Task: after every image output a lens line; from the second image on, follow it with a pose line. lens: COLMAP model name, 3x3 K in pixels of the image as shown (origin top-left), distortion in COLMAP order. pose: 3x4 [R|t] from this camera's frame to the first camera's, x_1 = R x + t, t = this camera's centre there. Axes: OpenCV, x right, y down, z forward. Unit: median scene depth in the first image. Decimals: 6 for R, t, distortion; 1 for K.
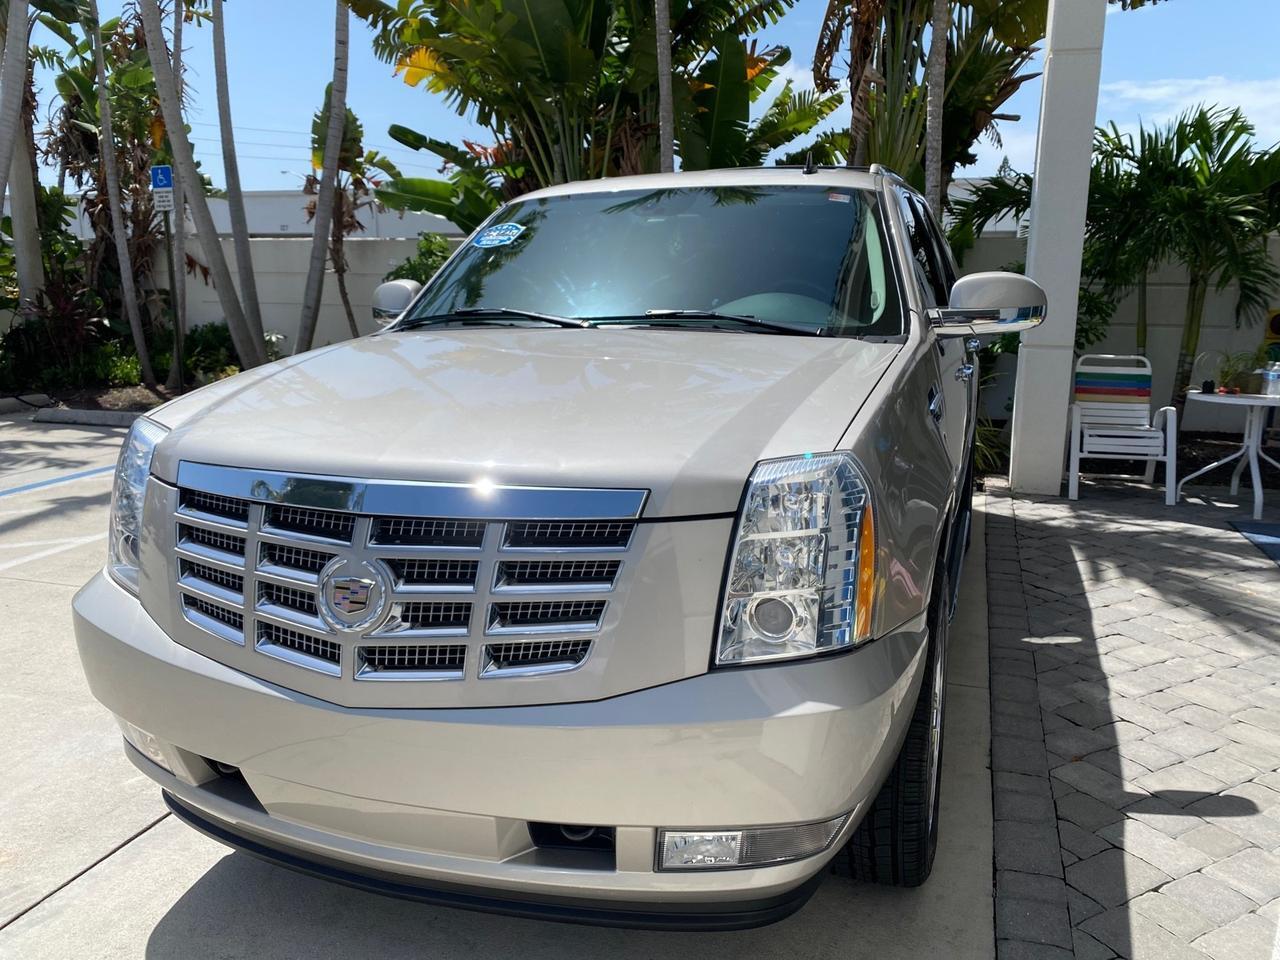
lens RADIAL K [[995.2, 0, 641.4], [0, 995.2, 479.0], [0, 0, 1]] dist [0.007295, -0.004230]
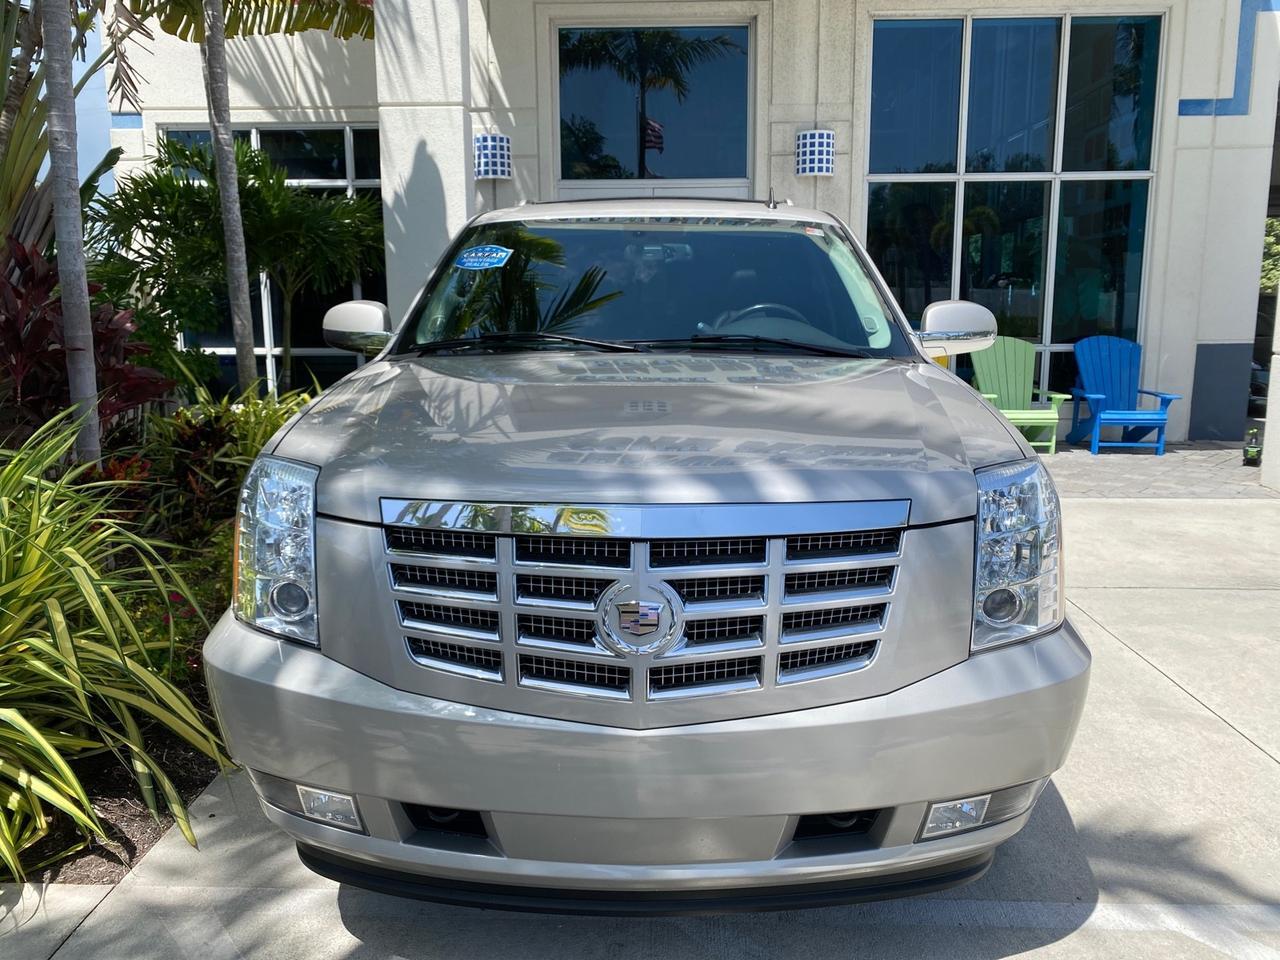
lens RADIAL K [[995.2, 0, 641.4], [0, 995.2, 479.0], [0, 0, 1]] dist [0.007295, -0.004230]
pose [[0.947988, -0.046536, 0.314886, -0.604818], [0.051181, 0.998668, -0.006494, -0.019960], [-0.314164, 0.022272, 0.949107, 0.033053]]
